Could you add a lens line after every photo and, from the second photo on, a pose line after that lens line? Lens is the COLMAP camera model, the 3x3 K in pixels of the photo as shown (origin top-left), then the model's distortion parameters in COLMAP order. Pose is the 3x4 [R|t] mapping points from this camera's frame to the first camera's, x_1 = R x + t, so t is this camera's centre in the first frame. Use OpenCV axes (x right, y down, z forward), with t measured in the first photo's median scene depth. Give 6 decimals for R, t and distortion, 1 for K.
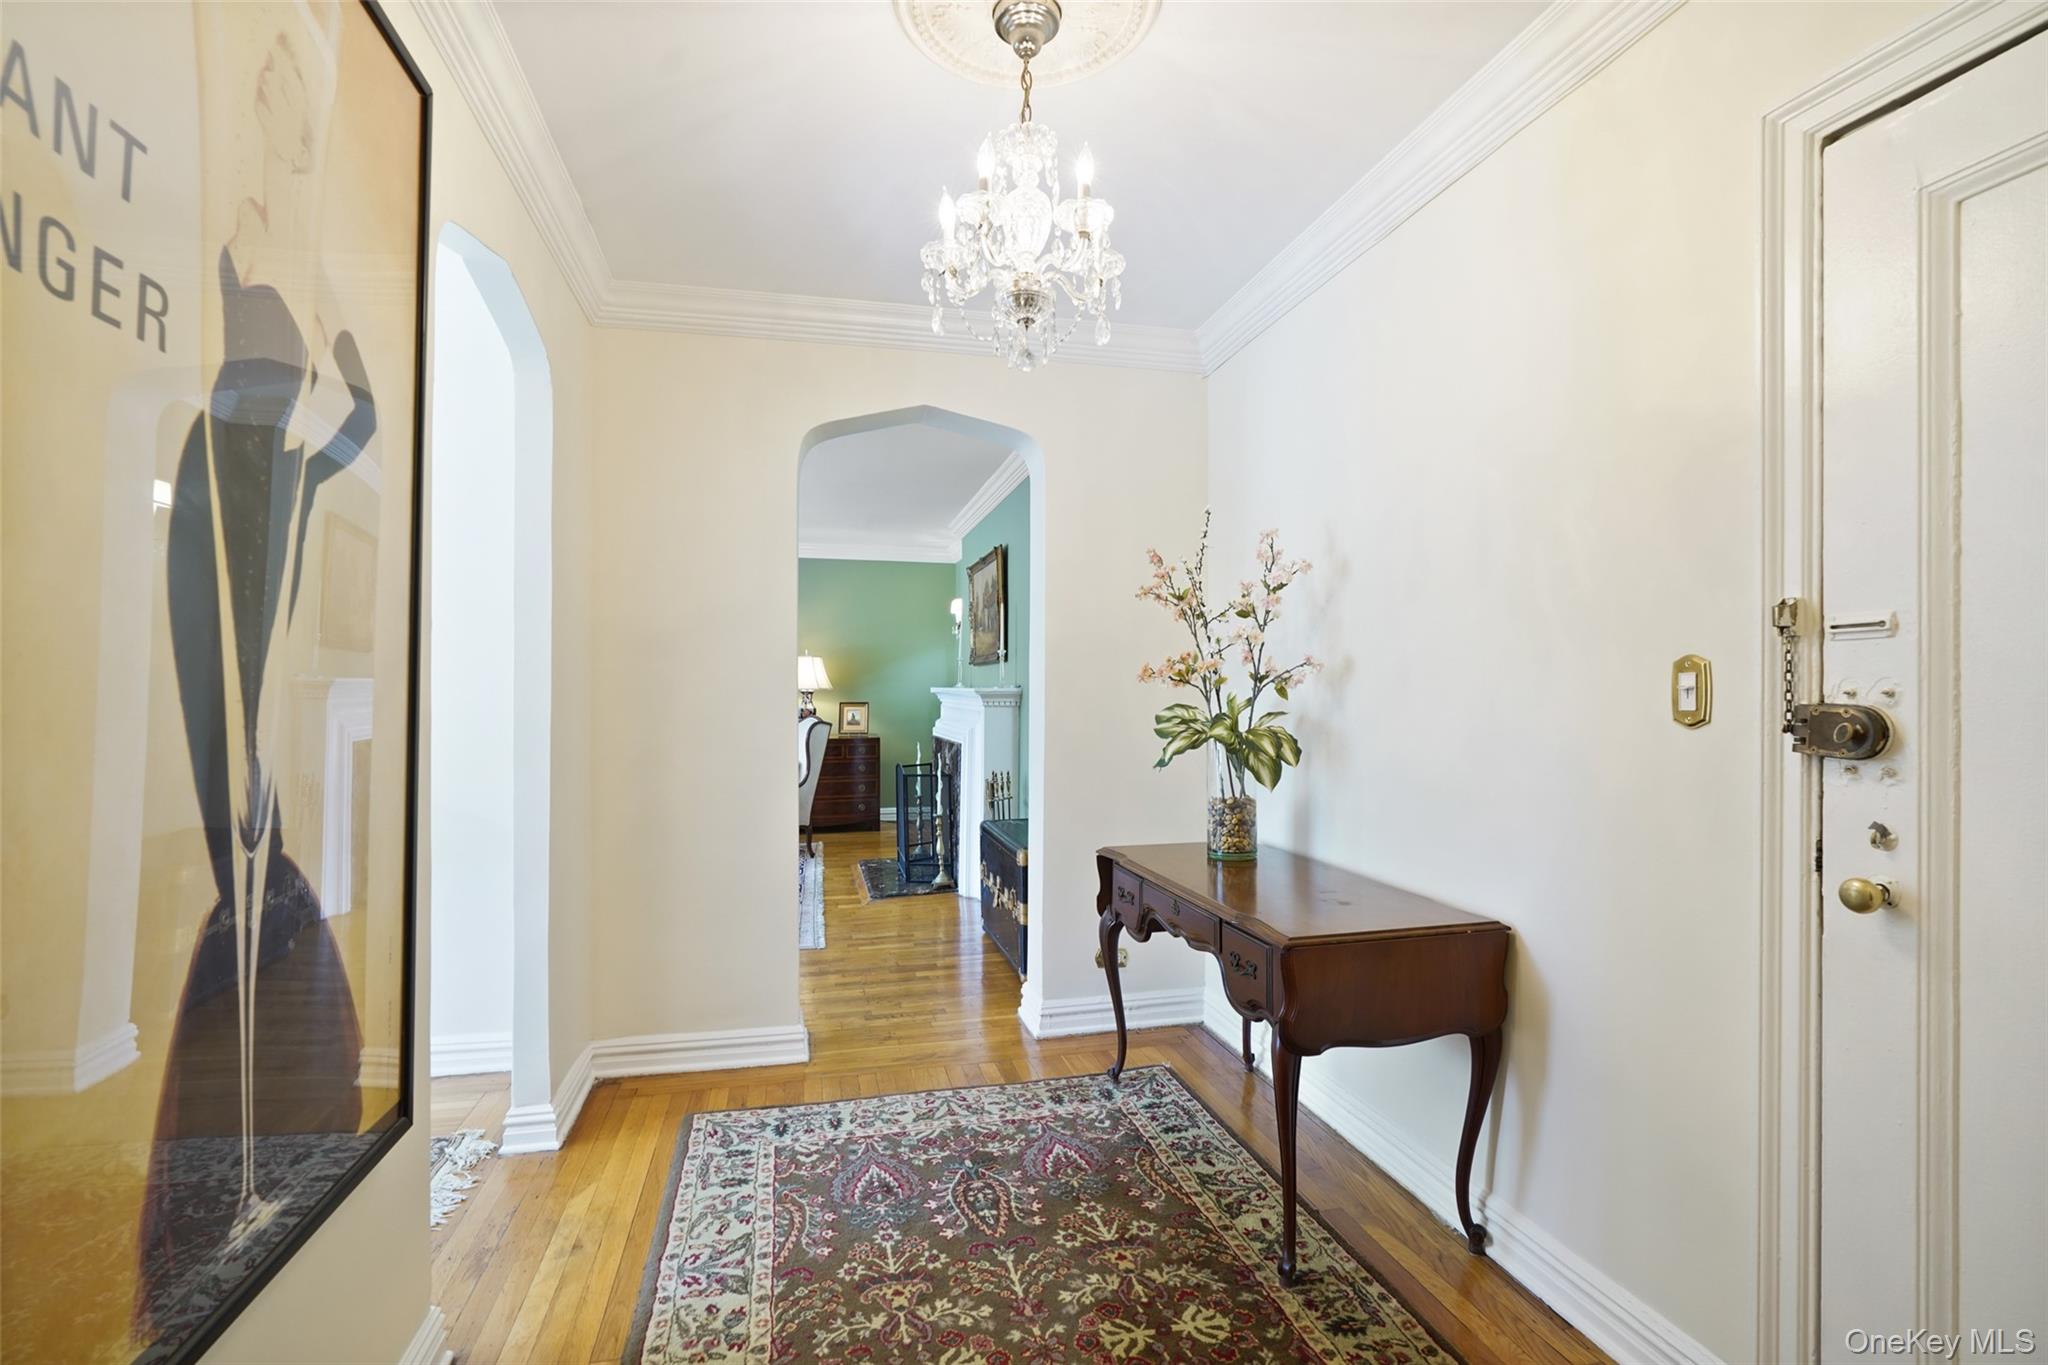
lens RADIAL K [[964.8, 0, 1023.9], [0, 964.8, 716.2], [0, 0, 1]] dist [-0.005772, 0.001178]
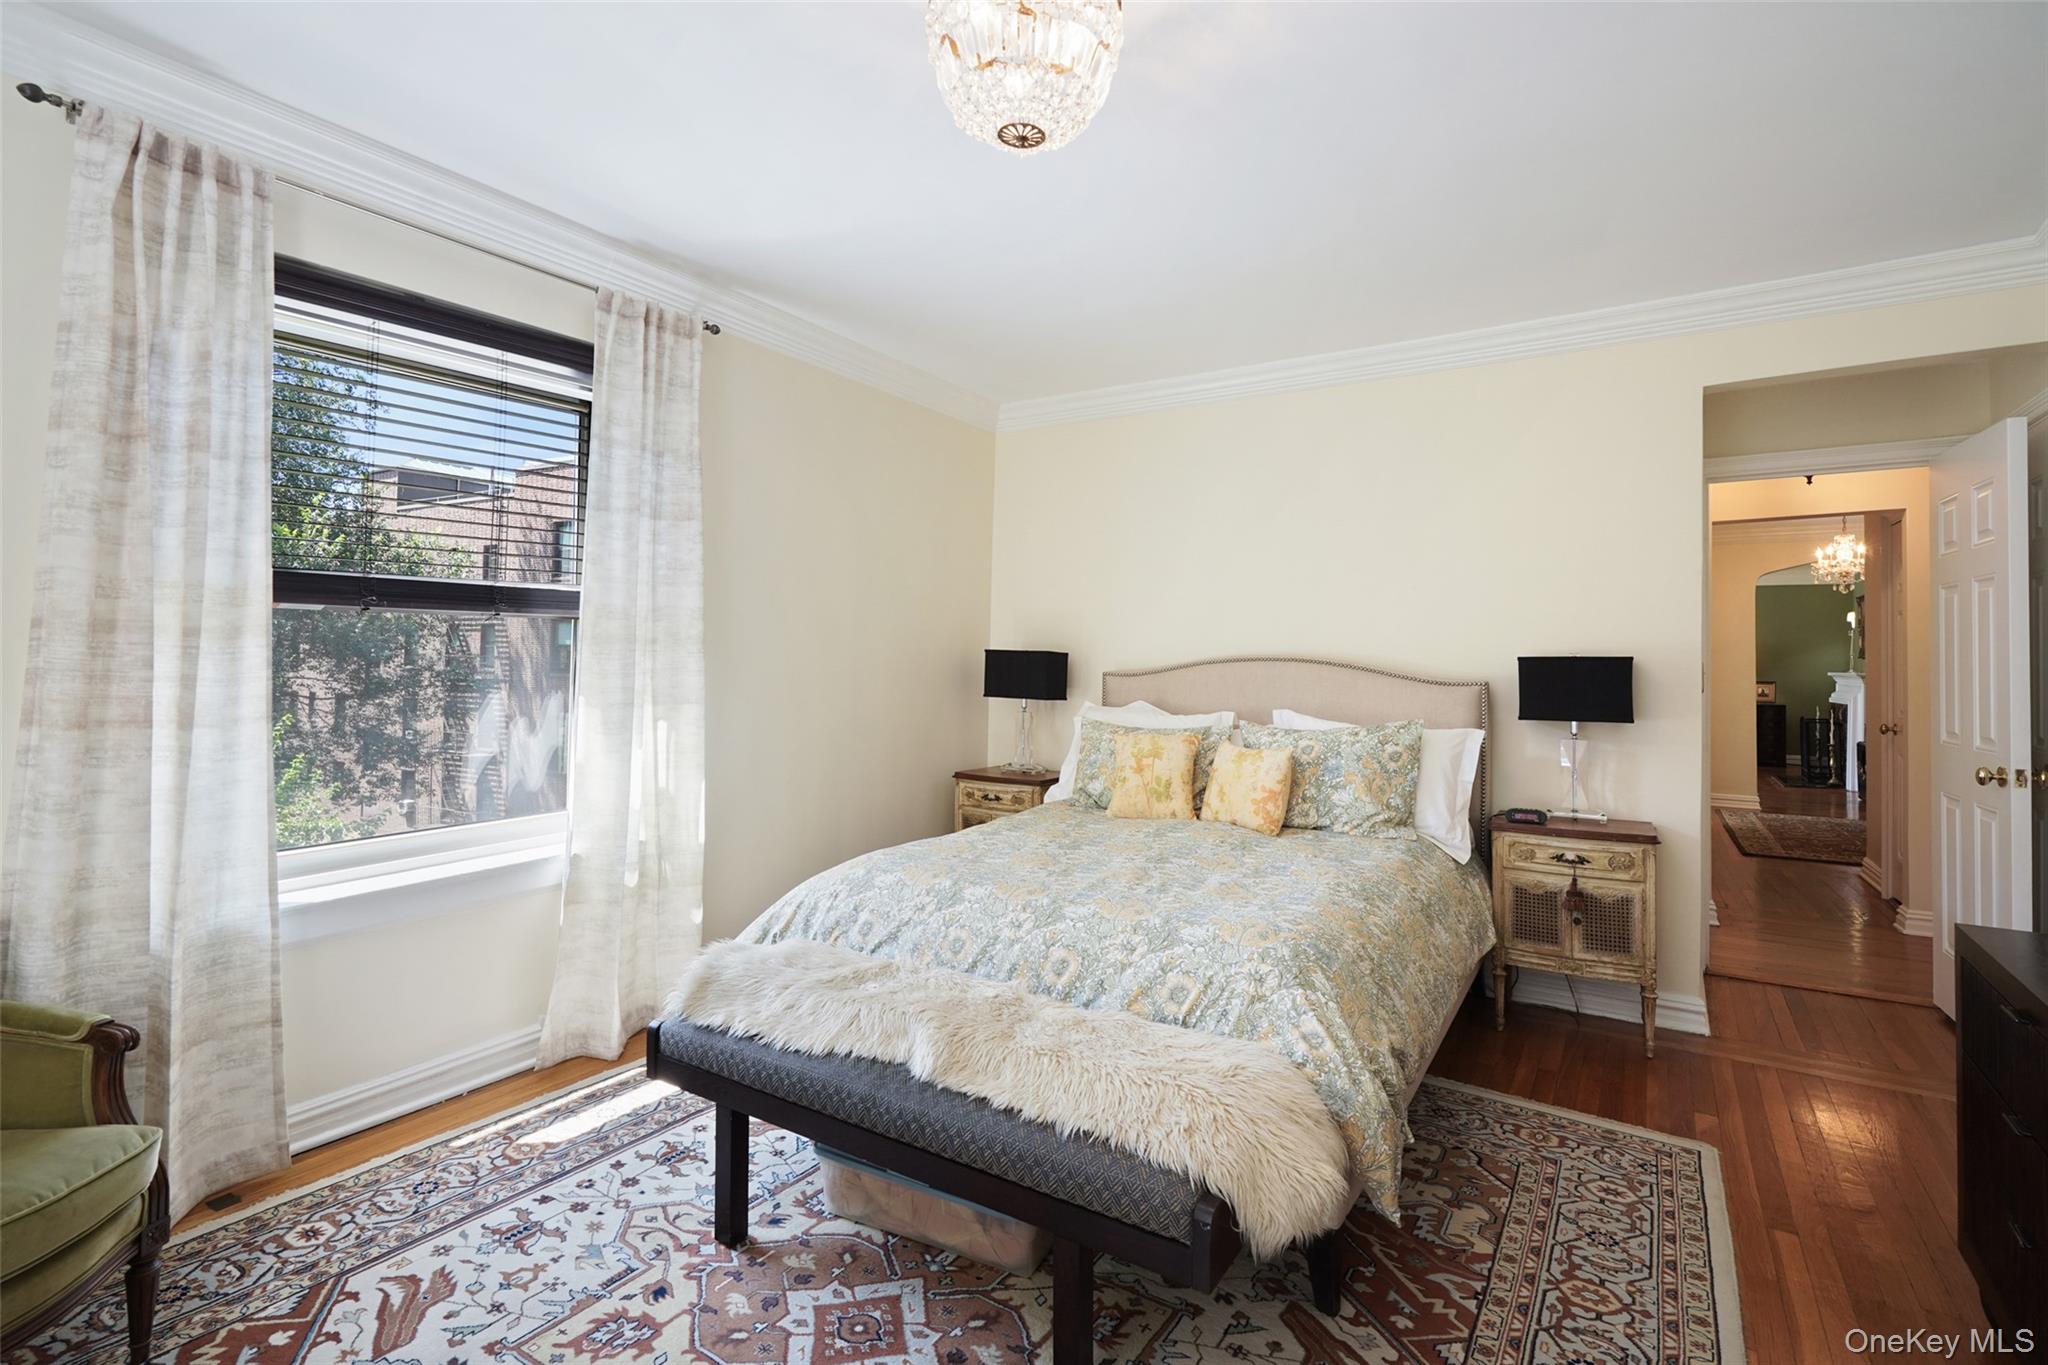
lens RADIAL K [[960.4, 0, 1014.0], [0, 960.4, 663.9], [0, 0, 1]] dist [-0.003436, 0.000629]
pose [[0.684981, -0.003874, -0.728550, 0.162865], [-0.019288, 0.999539, -0.023450, 0.023161], [0.728305, 0.030115, 0.684591, -1.277785]]
